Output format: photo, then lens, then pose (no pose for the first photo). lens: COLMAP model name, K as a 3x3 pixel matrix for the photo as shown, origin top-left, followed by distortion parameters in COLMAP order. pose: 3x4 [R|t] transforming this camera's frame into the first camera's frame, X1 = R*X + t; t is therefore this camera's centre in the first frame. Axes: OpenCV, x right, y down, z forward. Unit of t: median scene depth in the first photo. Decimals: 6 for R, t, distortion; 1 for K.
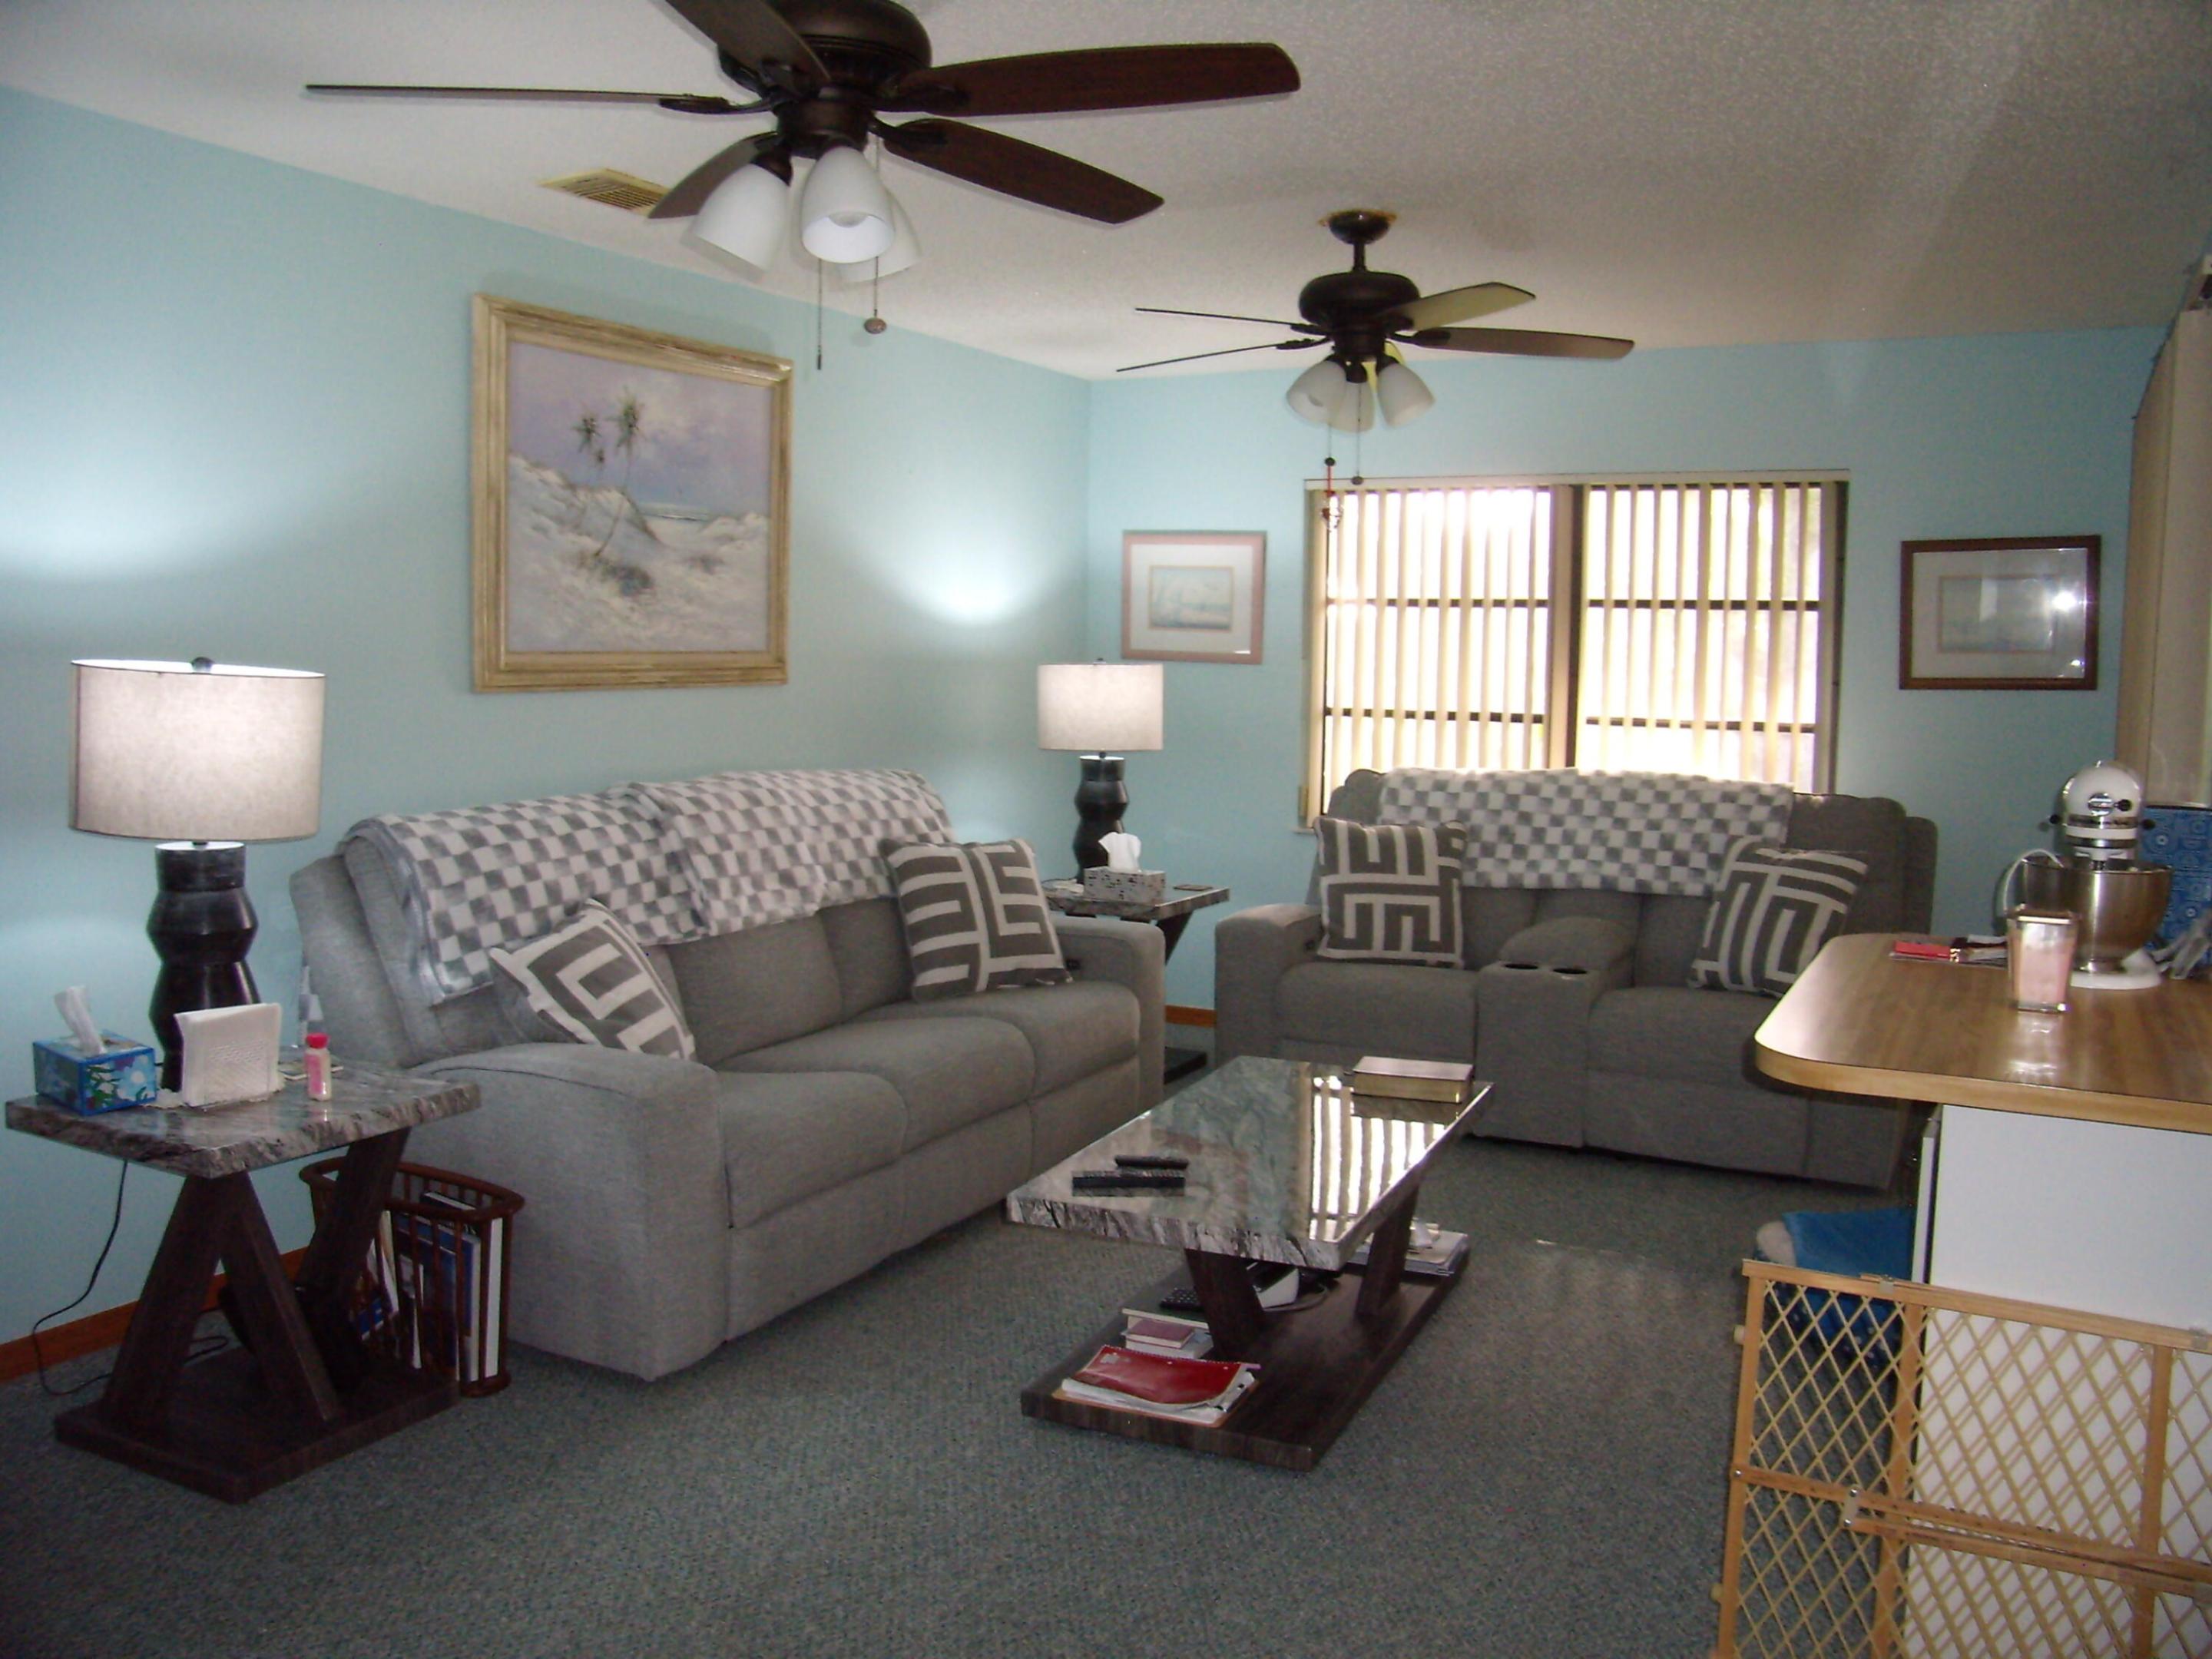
lens RADIAL K [[1817.1, 0, 1106.0], [0, 1817.1, 829.5], [0, 0, 1]] dist [-0.176065, 0.173434]
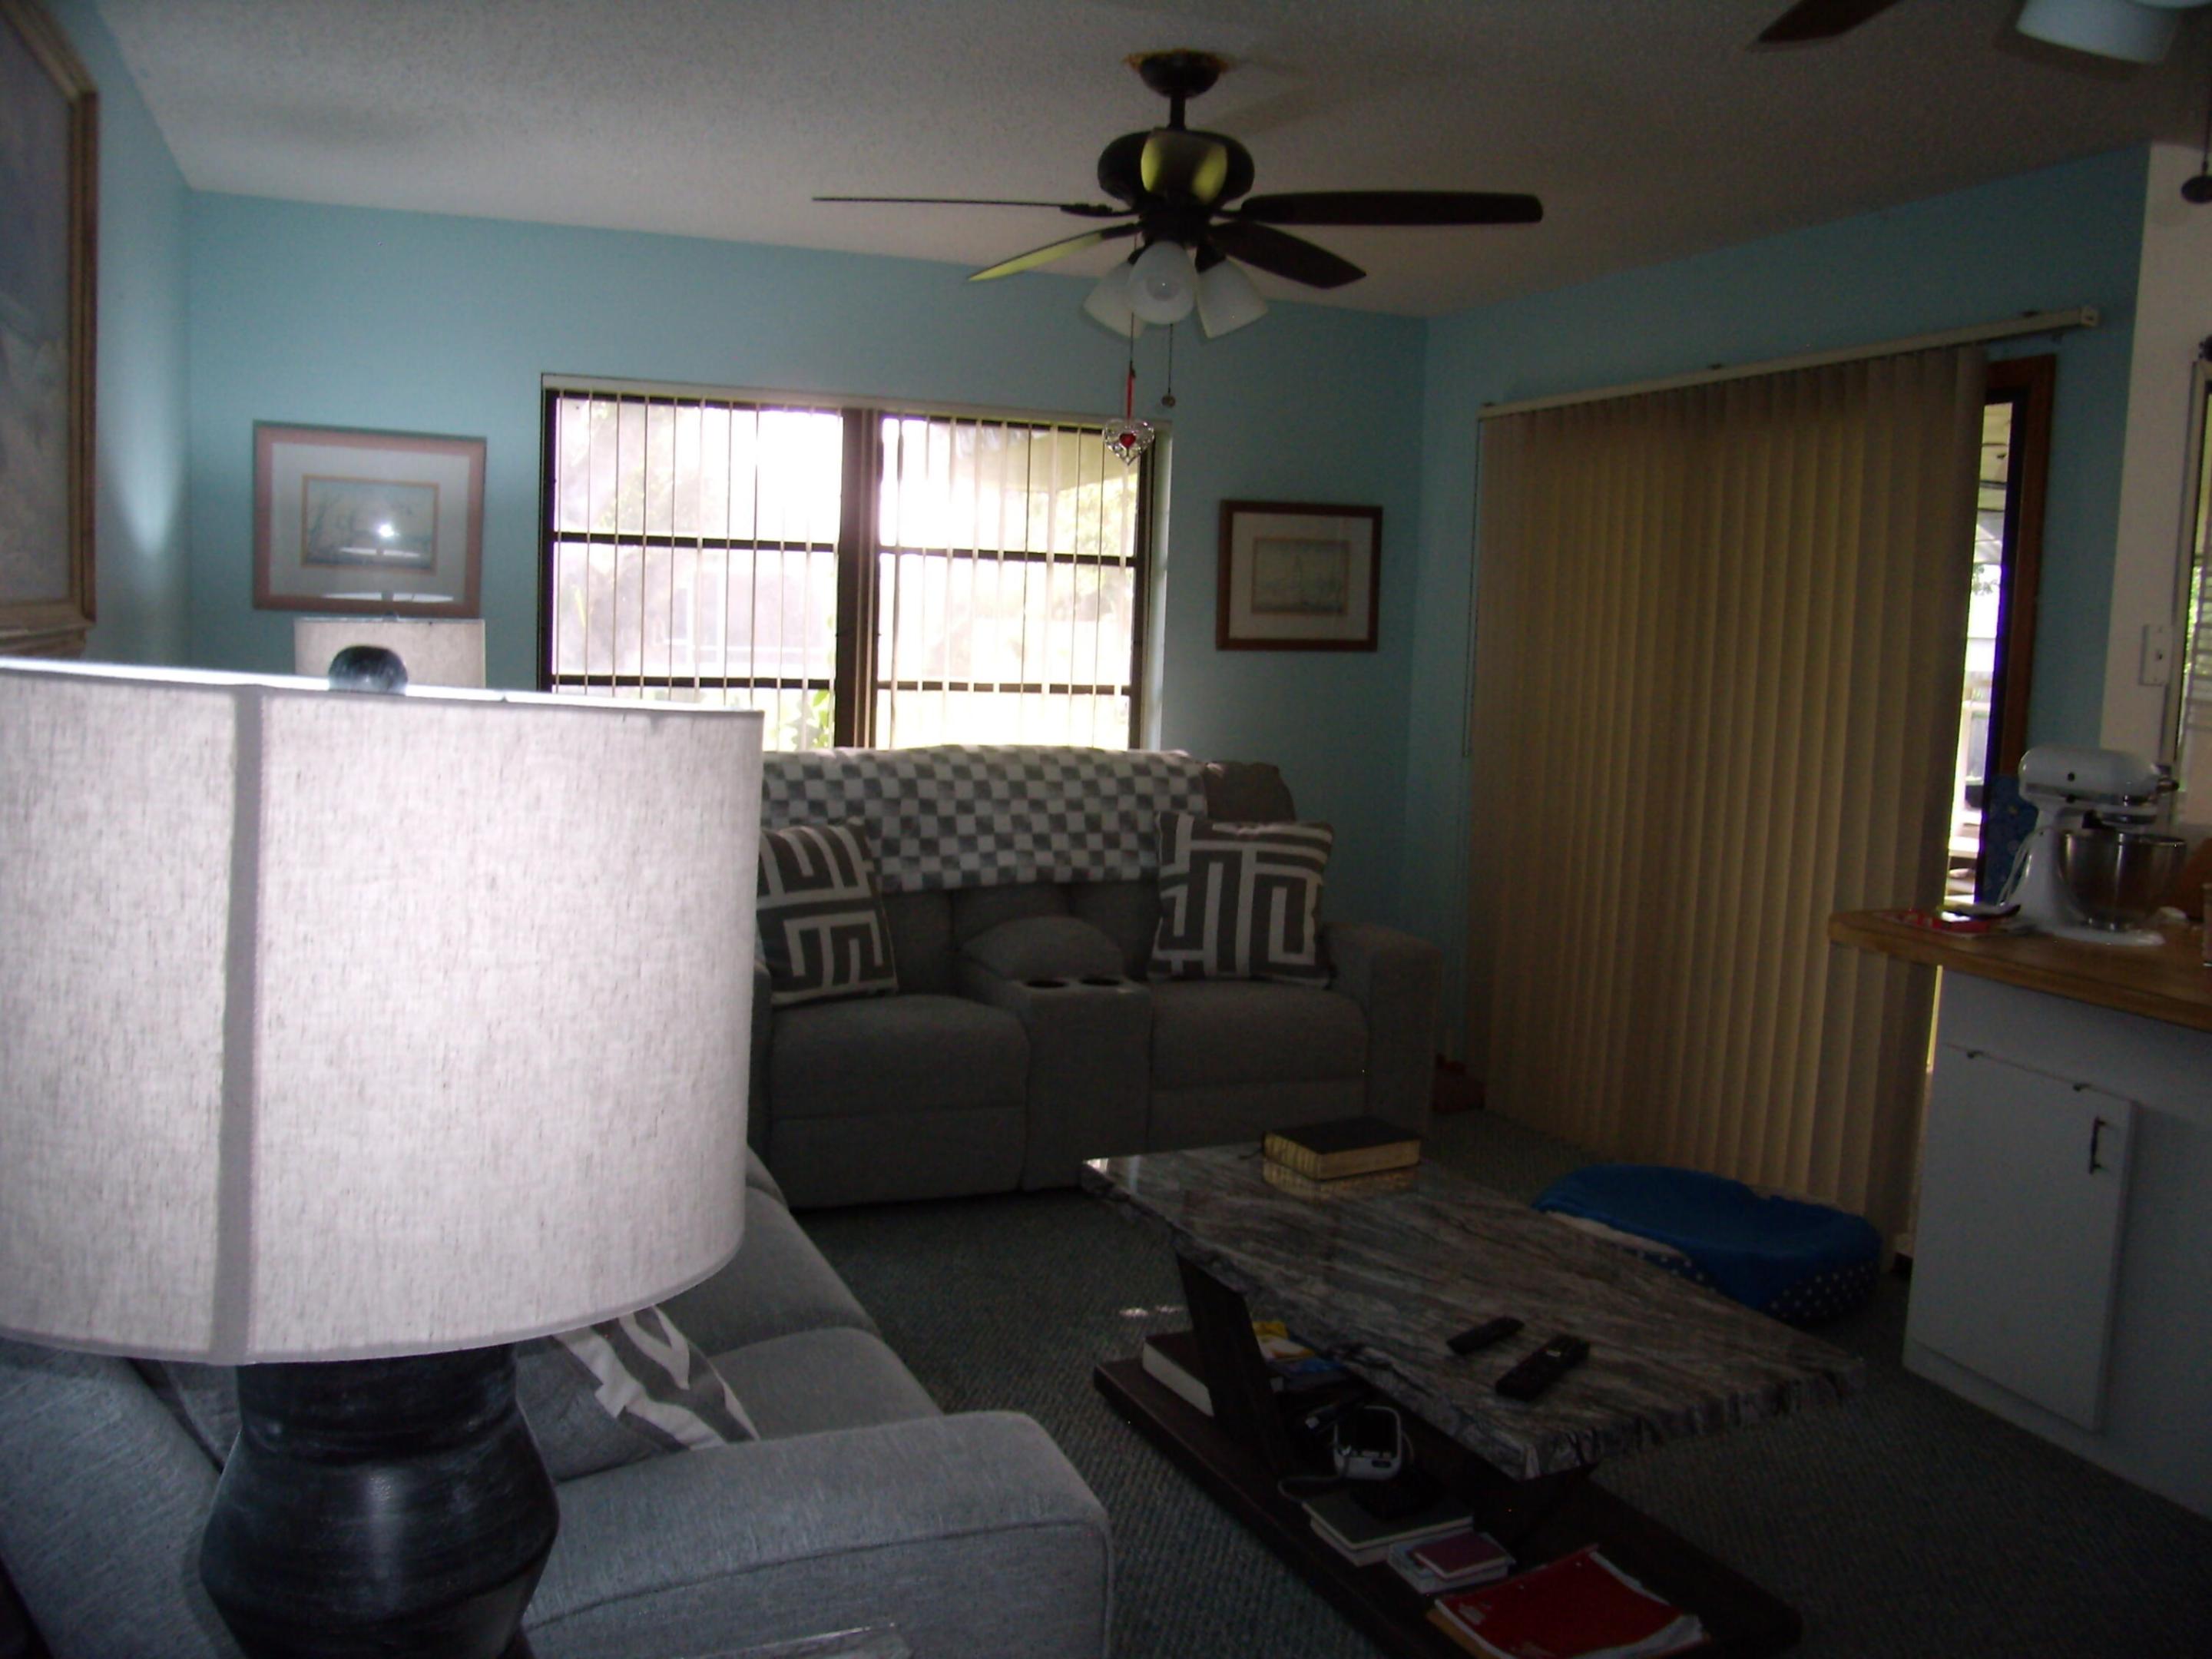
lens RADIAL K [[1817.1, 0, 1106.0], [0, 1817.1, 829.5], [0, 0, 1]] dist [-0.176065, 0.173434]
pose [[0.633991, -0.078034, 0.769393, -0.376961], [0.046067, 0.996940, 0.063152, -0.046169], [-0.771967, -0.004594, 0.635646, 0.402233]]
